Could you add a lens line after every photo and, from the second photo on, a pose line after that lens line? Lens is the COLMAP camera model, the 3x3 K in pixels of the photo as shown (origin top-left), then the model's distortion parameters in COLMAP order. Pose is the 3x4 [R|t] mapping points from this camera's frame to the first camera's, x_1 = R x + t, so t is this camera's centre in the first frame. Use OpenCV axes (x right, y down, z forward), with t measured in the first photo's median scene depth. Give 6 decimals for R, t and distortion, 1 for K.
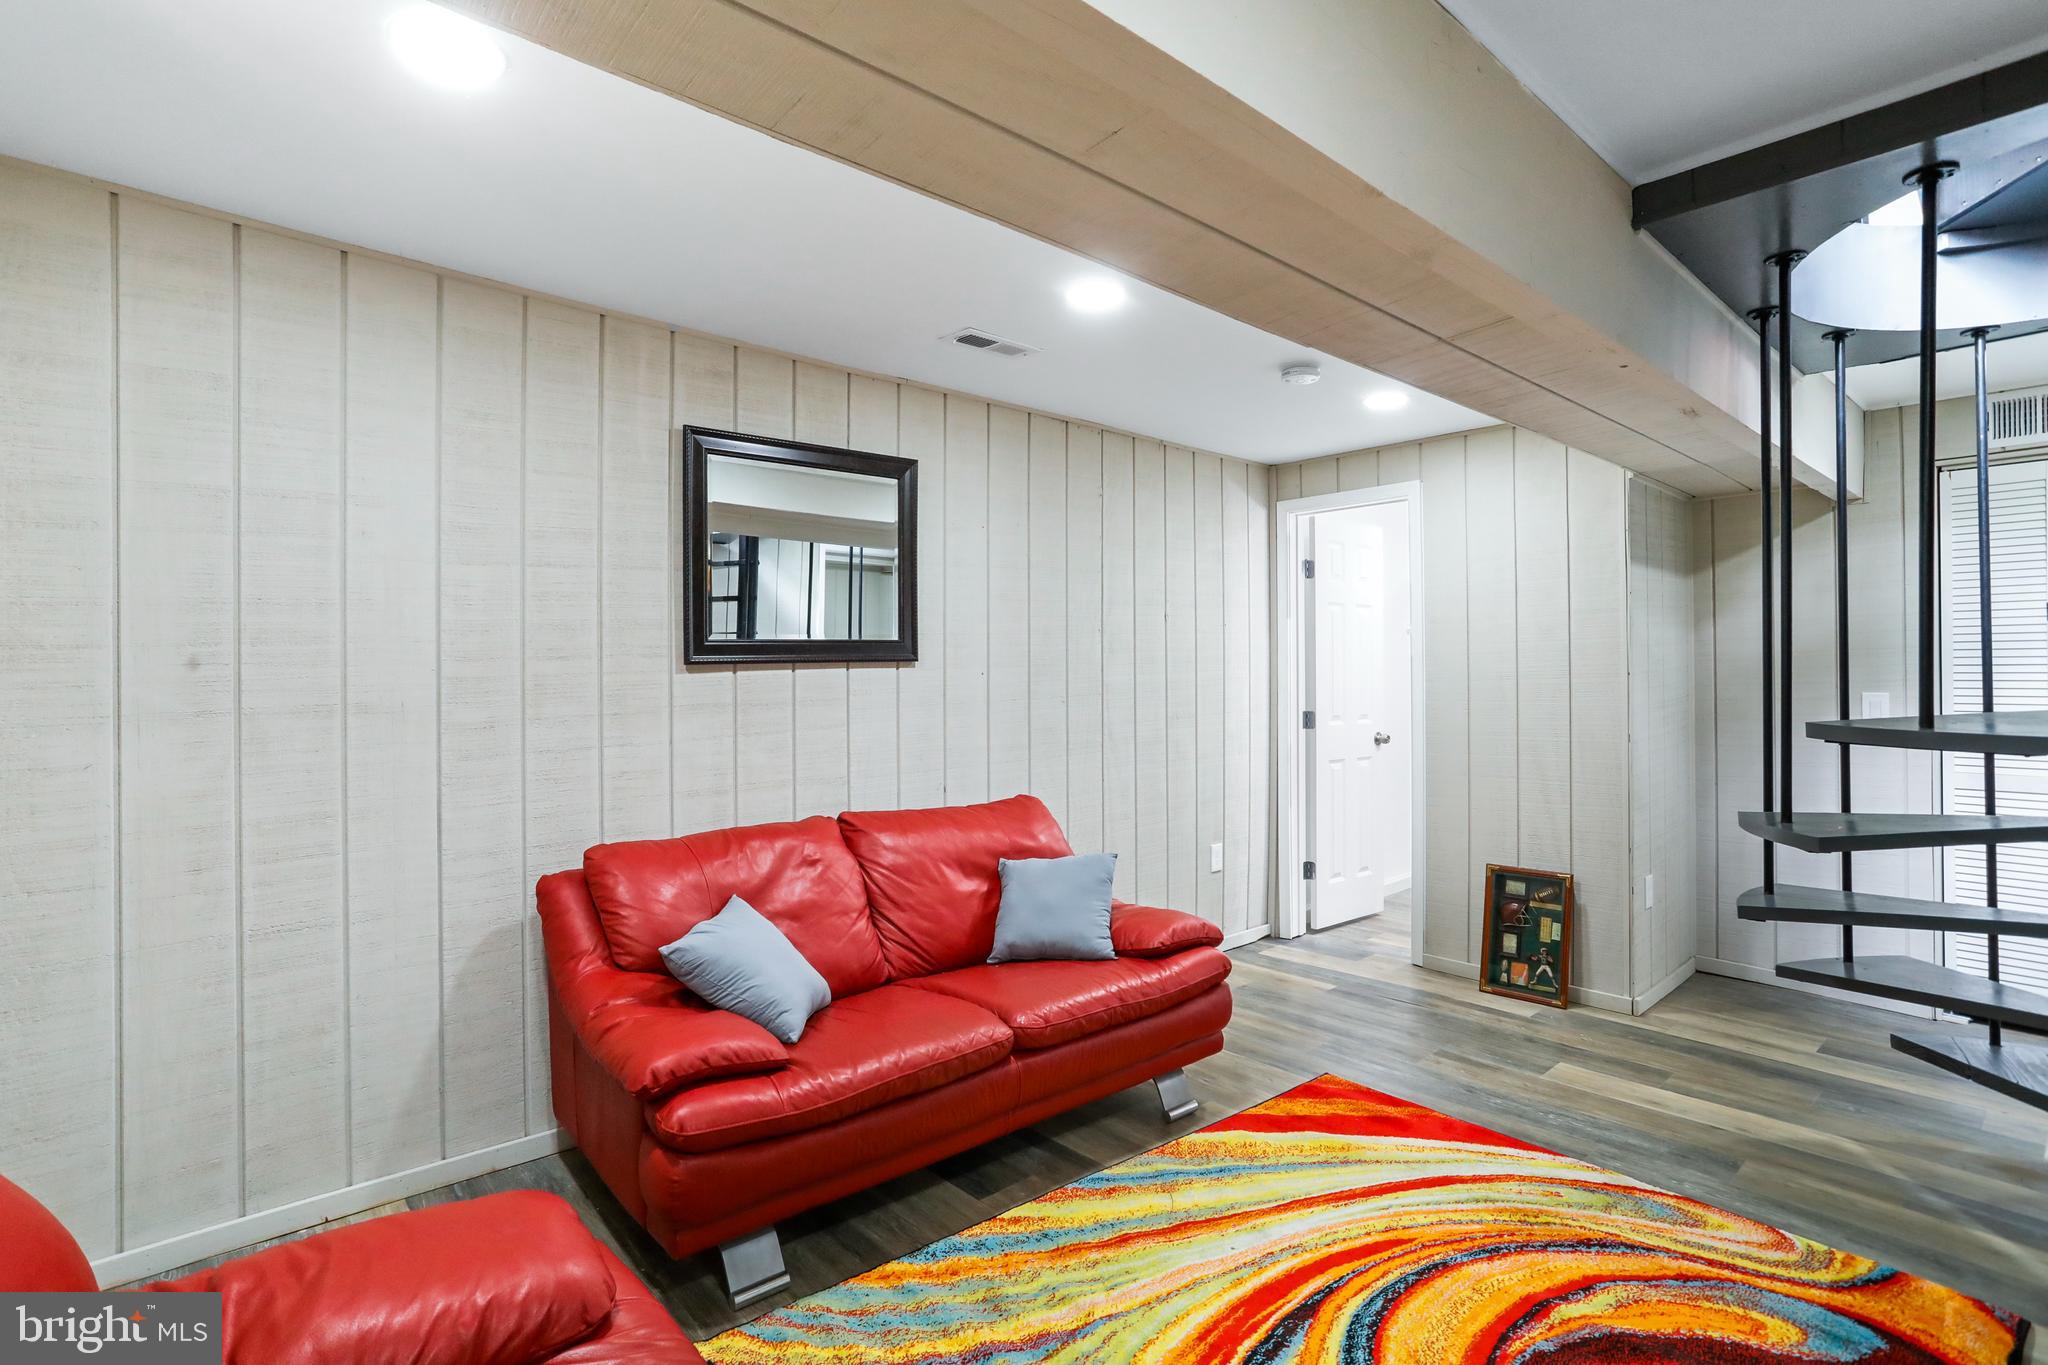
lens RADIAL K [[994.9, 0, 1020.9], [0, 994.9, 673.7], [0, 0, 1]] dist [-0.049241, 0.024588]
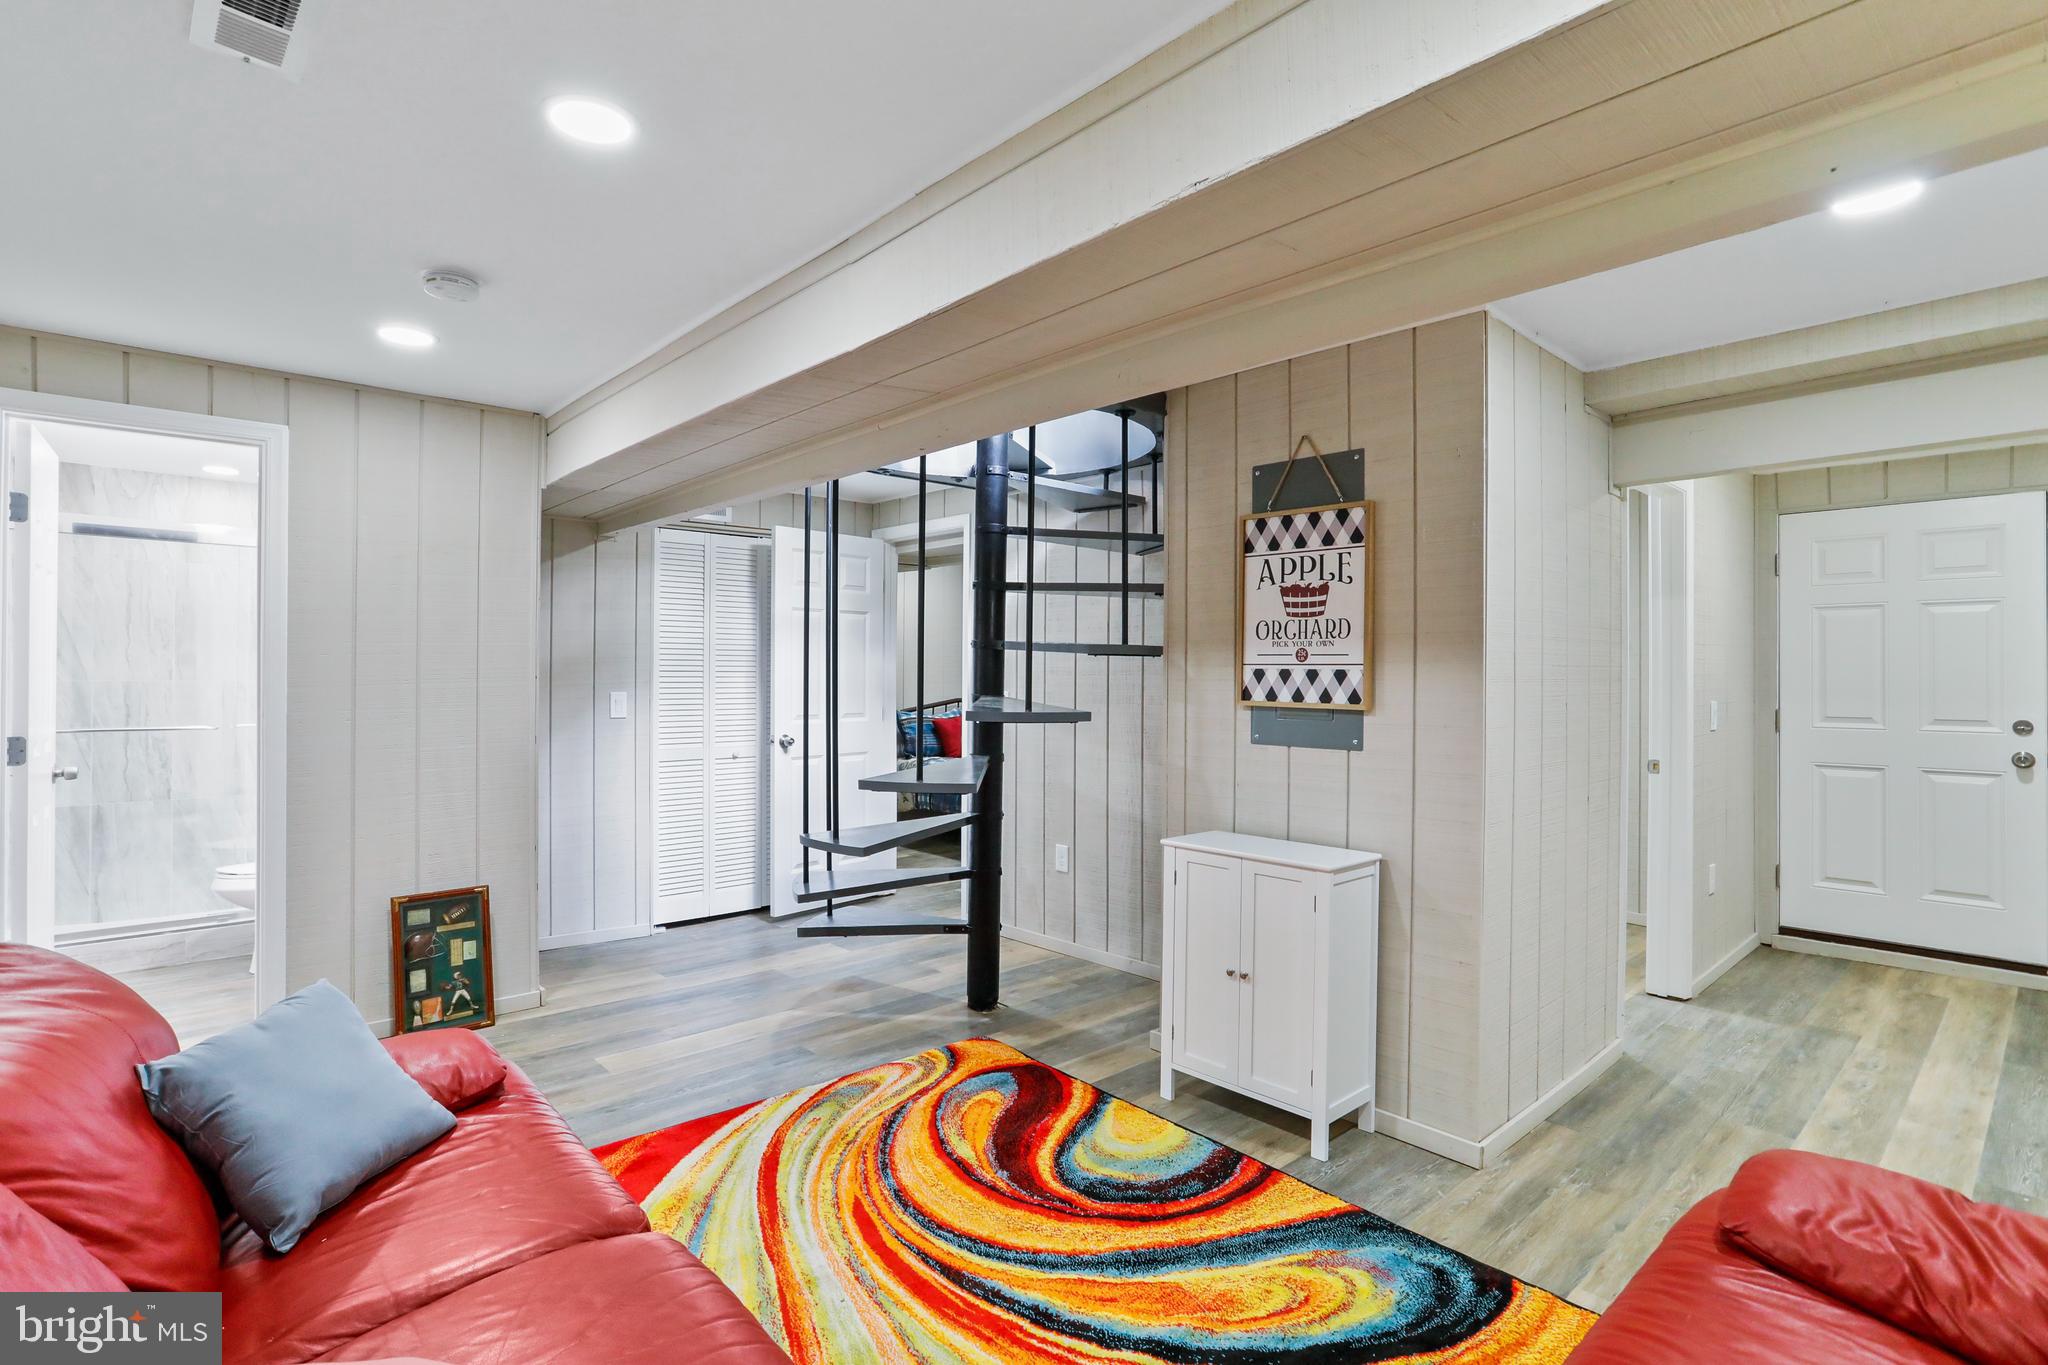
lens RADIAL K [[992.6, 0, 1020.1], [0, 992.6, 671.1], [0, 0, 1]] dist [-0.042918, 0.025610]
pose [[-0.017413, 0.007723, 0.999819, -0.665939], [-0.006593, 0.999948, -0.007838, -0.003843], [-0.999827, -0.006729, -0.017361, 0.788934]]
